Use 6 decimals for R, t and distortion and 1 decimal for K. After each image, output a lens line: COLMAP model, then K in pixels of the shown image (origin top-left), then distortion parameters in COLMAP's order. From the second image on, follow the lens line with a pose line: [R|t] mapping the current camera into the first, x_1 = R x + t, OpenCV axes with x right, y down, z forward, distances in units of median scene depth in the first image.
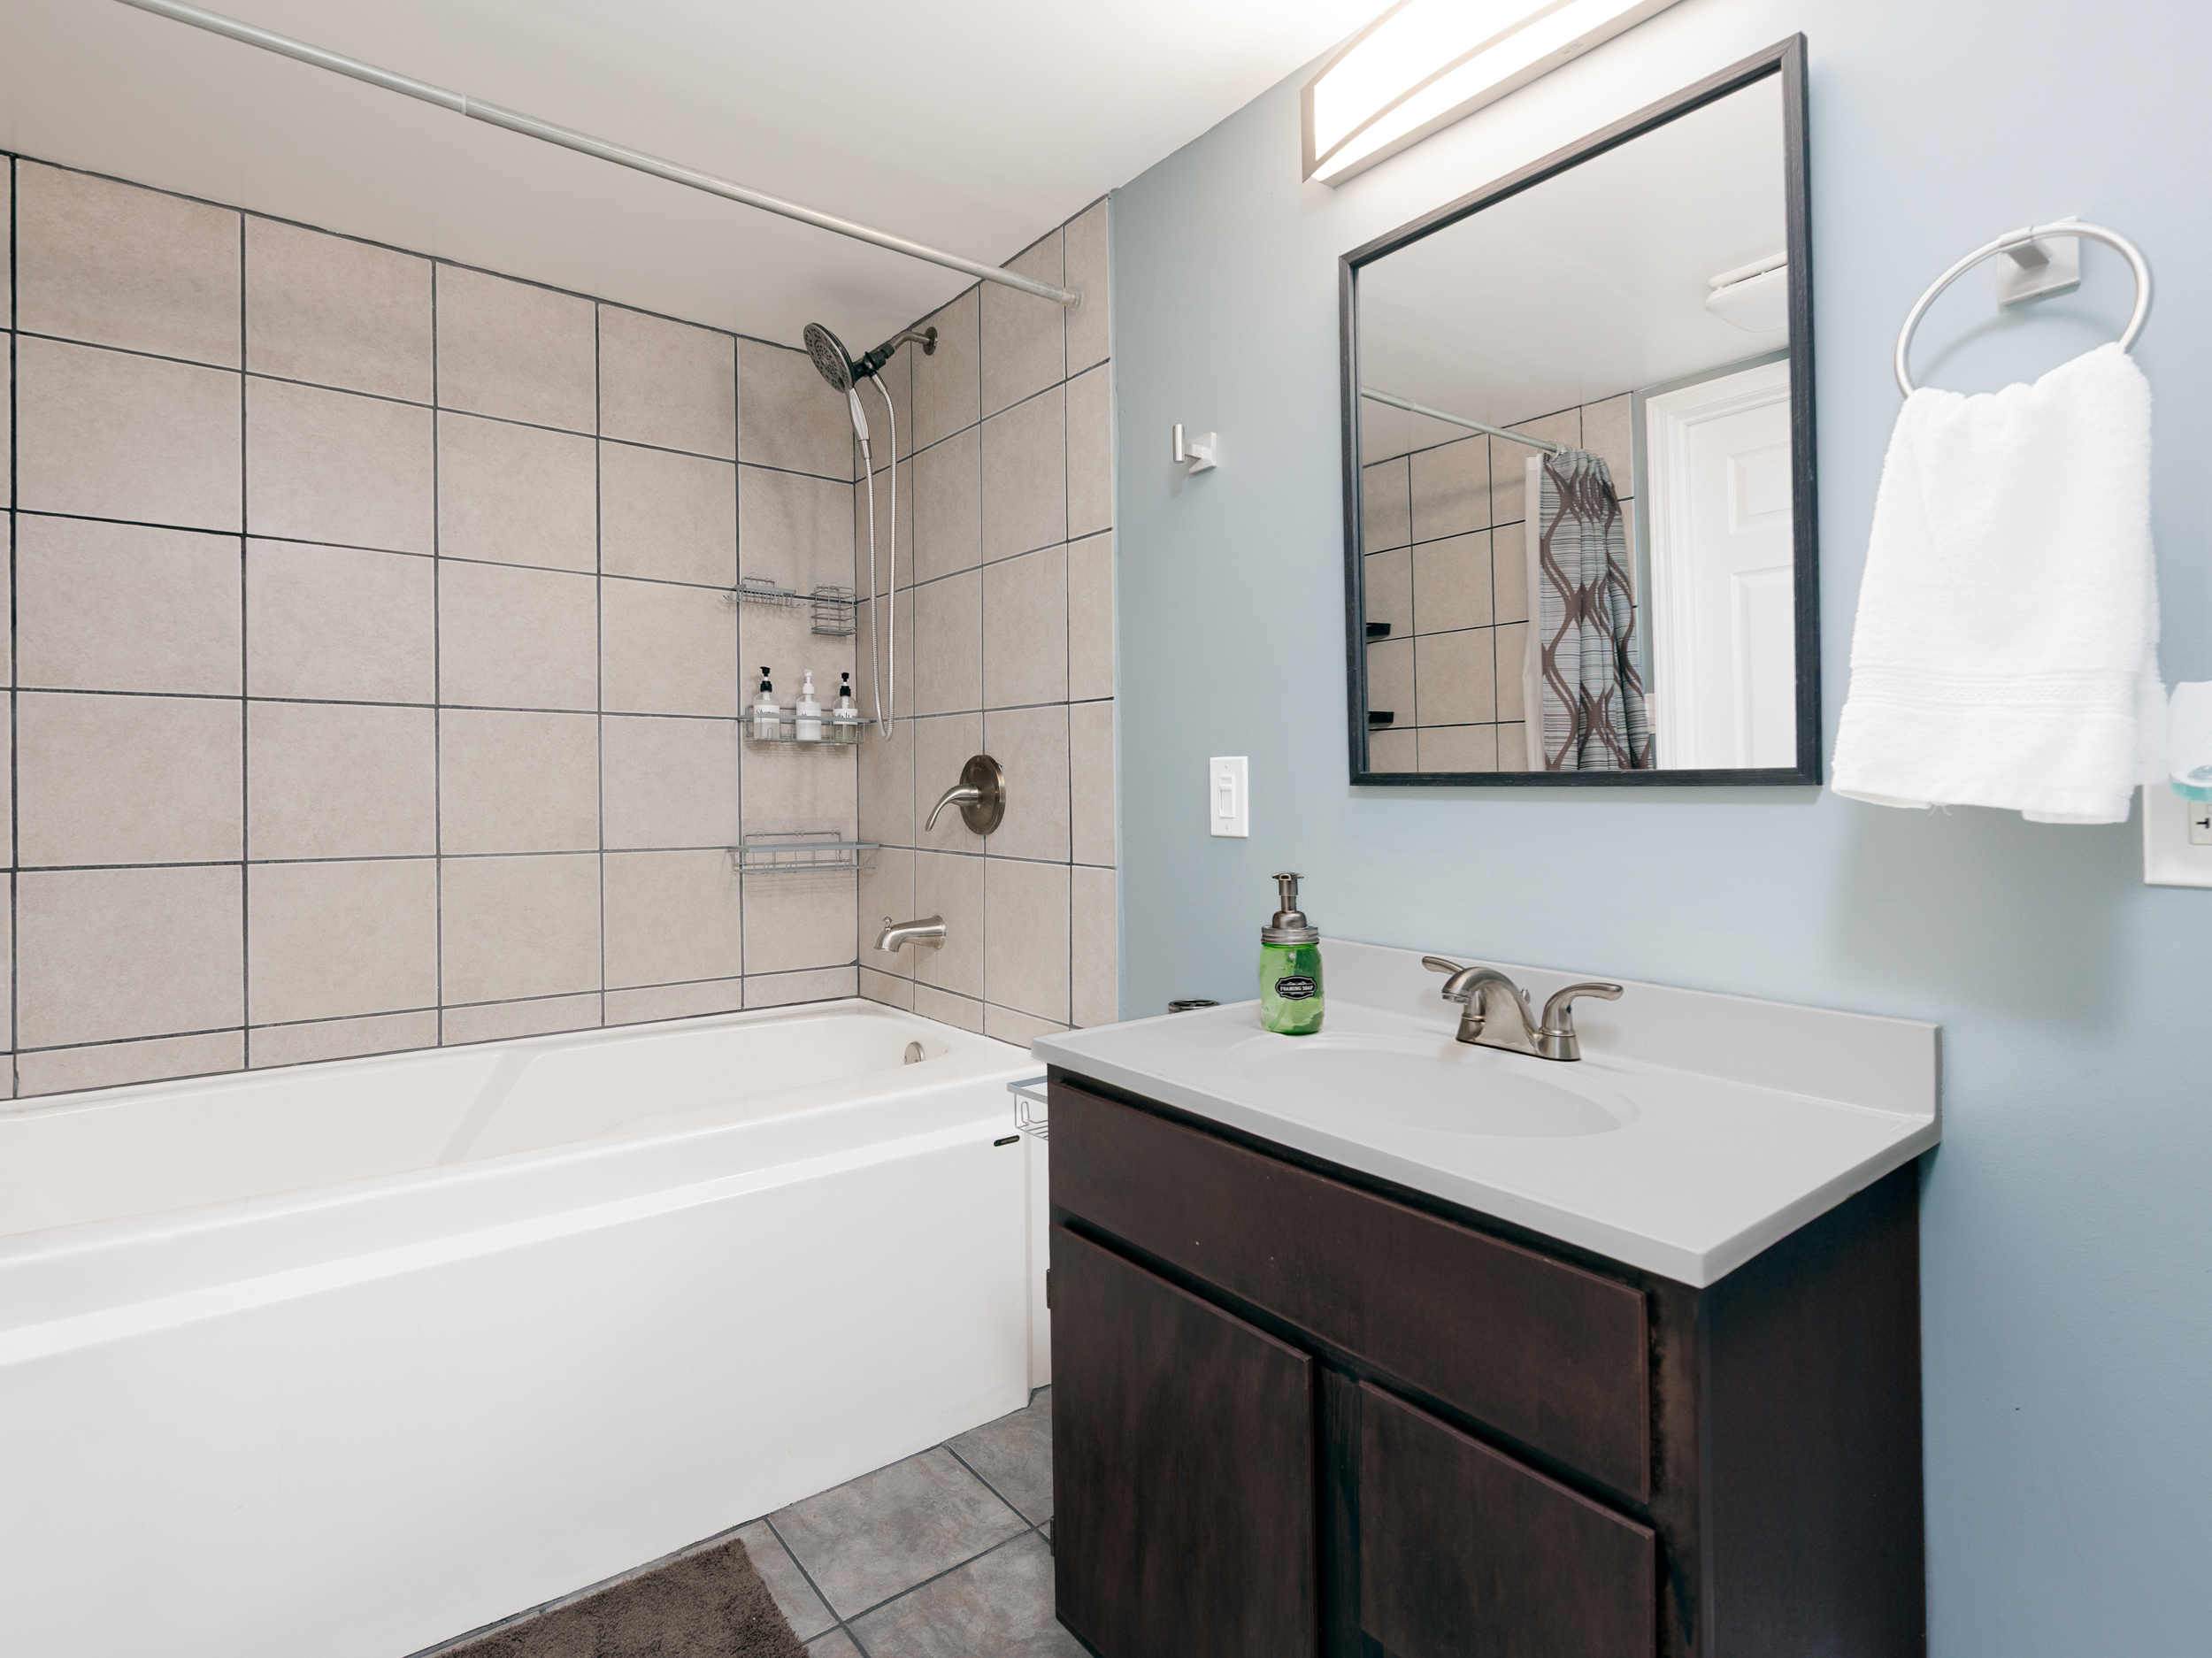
lens RADIAL K [[1128.2, 0, 1102.5], [0, 1128.2, 761.9], [0, 0, 1]] dist [-0.000826, 0.000748]
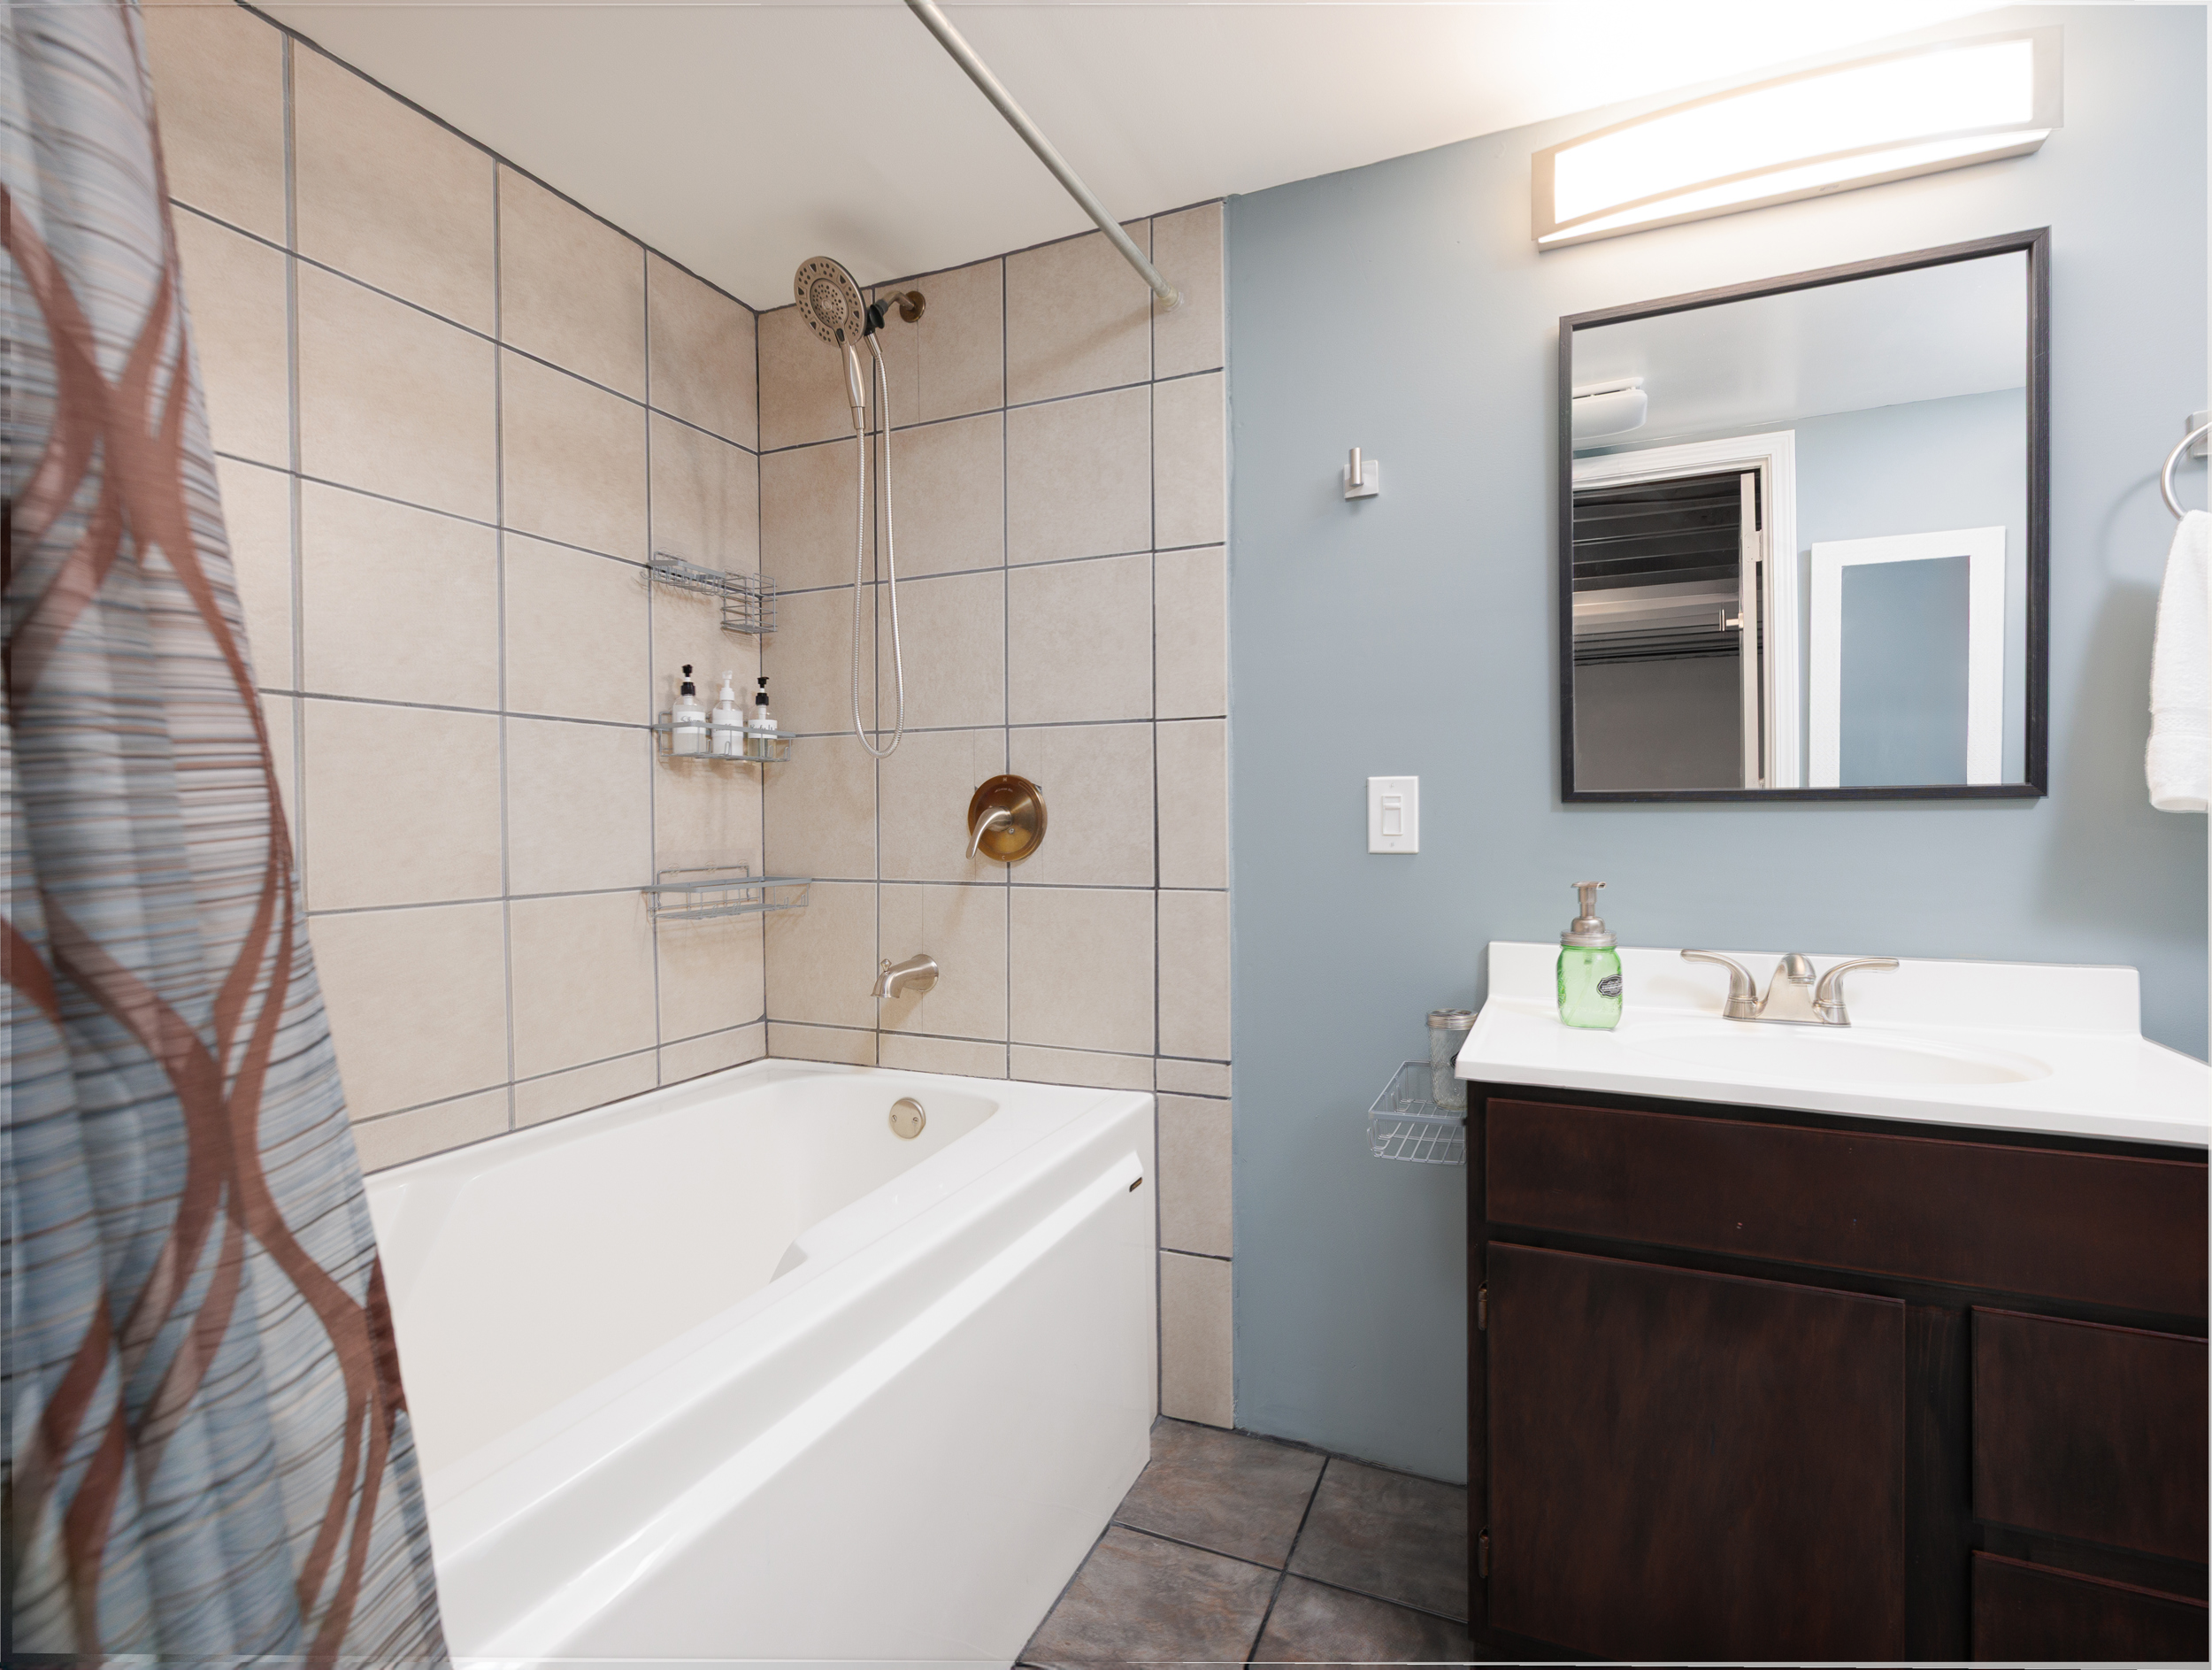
lens RADIAL K [[1089.7, 0, 1084.7], [0, 1089.7, 807.4], [0, 0, 1]] dist [0.000190, -0.000764]
pose [[0.883307, -0.003477, 0.468781, -0.443750], [-0.002261, 0.999929, 0.011676, 0.009517], [-0.468789, -0.011373, 0.883237, 0.180199]]
